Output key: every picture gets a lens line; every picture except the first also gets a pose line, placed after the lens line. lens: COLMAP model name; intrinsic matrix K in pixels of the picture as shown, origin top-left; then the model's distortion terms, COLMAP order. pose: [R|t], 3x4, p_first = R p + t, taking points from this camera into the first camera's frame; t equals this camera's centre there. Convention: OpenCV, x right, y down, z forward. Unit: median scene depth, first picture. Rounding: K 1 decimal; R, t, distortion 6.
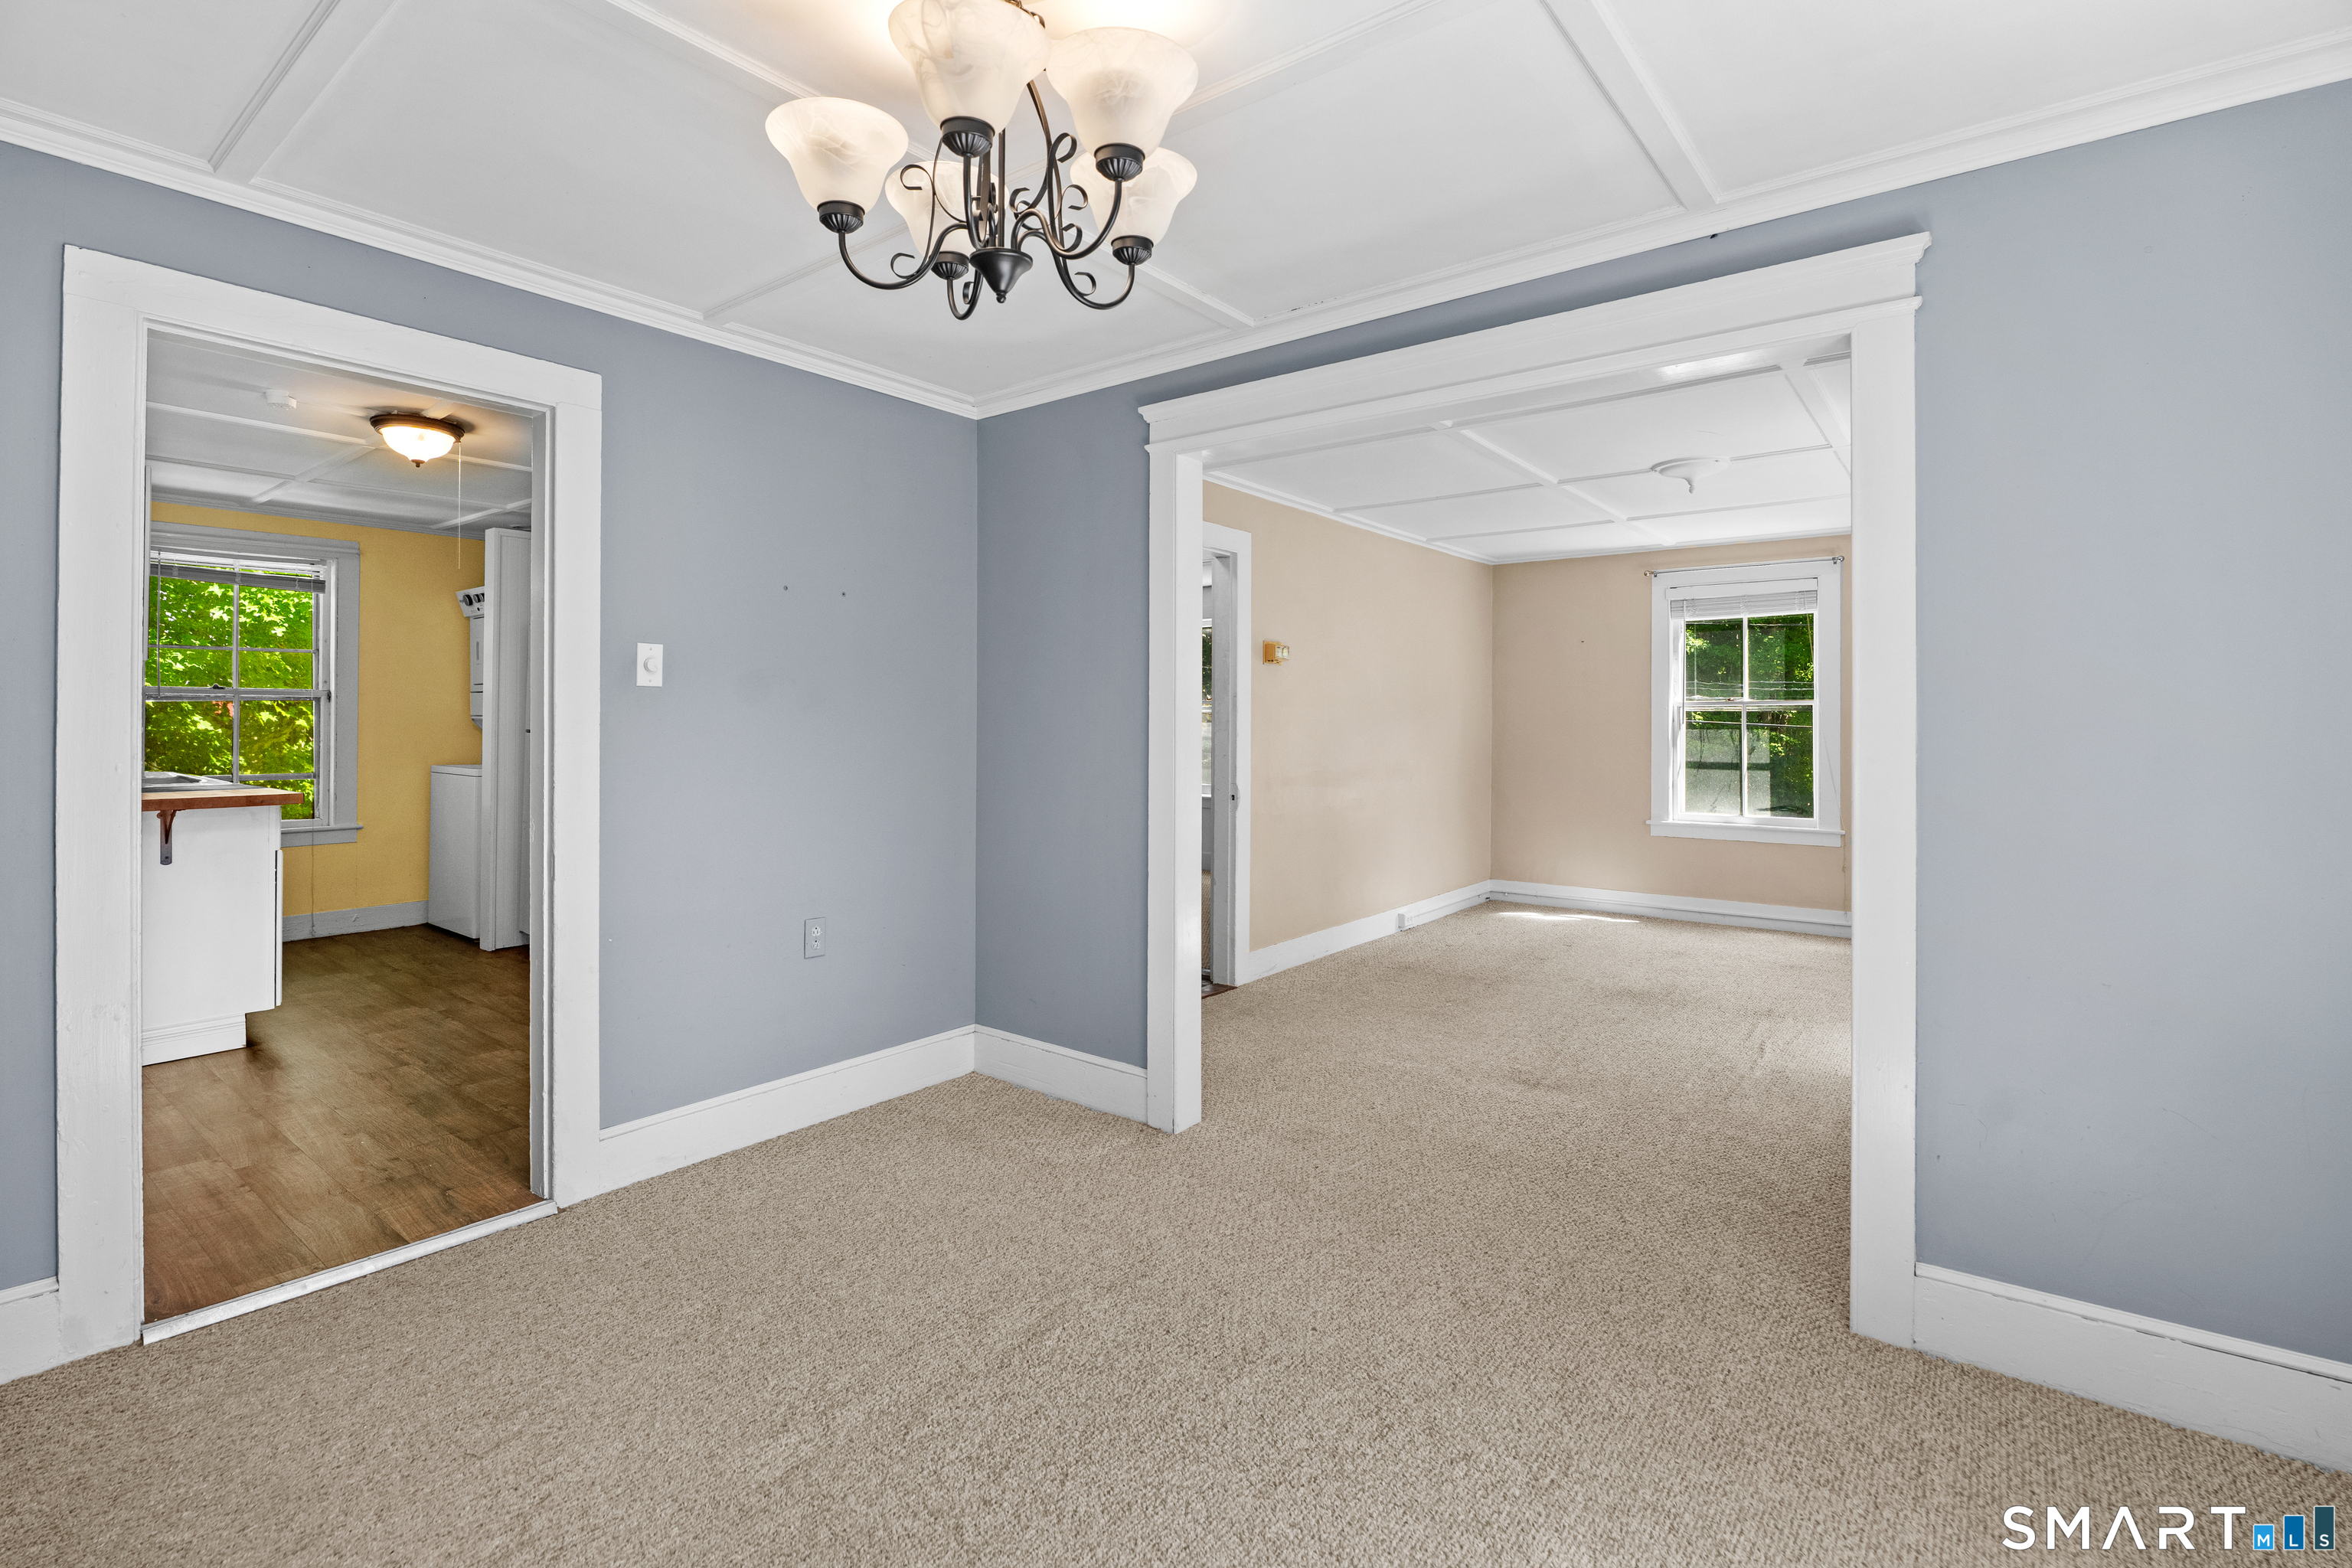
lens RADIAL K [[1087.0, 0, 1168.6], [0, 1087.0, 718.4], [0, 0, 1]] dist [-0.003424, -0.000764]
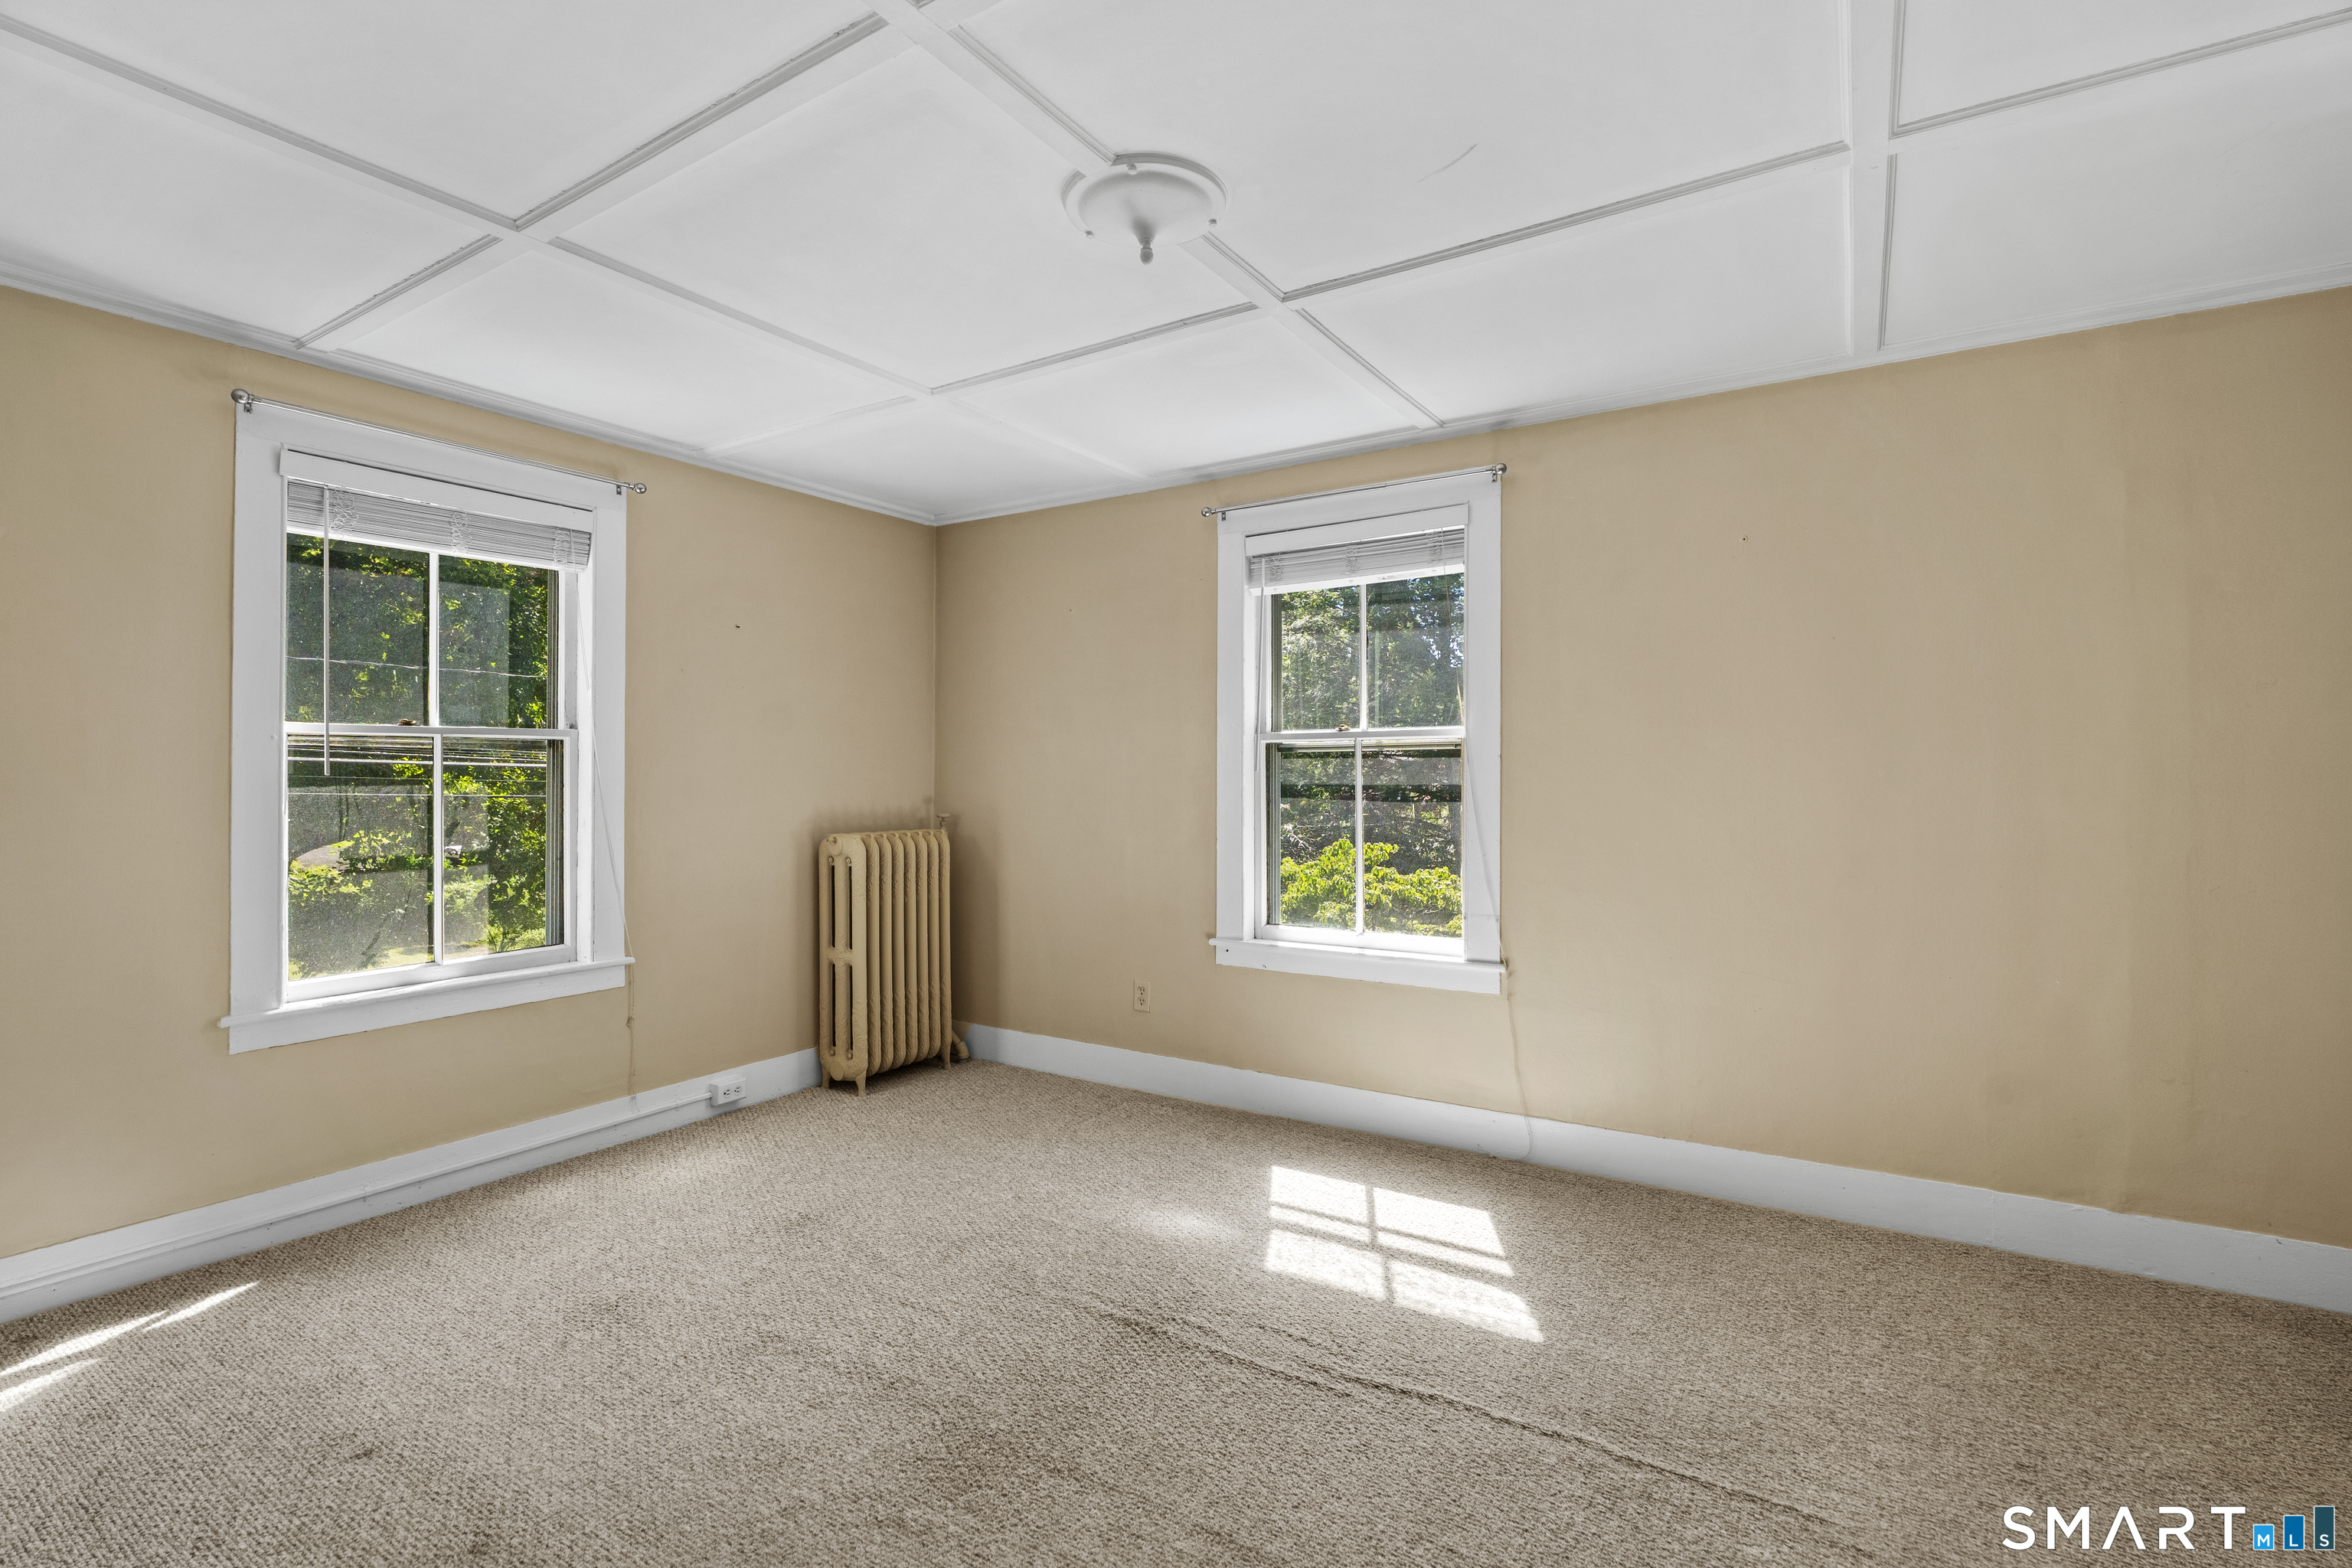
lens RADIAL K [[1074.7, 0, 1176.0], [0, 1074.7, 784.0], [0, 0, 1]] dist [-0.001650, -0.000246]
pose [[-0.104496, -0.008610, 0.994488, 0.019944], [-0.003938, 0.999958, 0.008244, 0.004404], [-0.994518, -0.003055, -0.104525, 0.723319]]
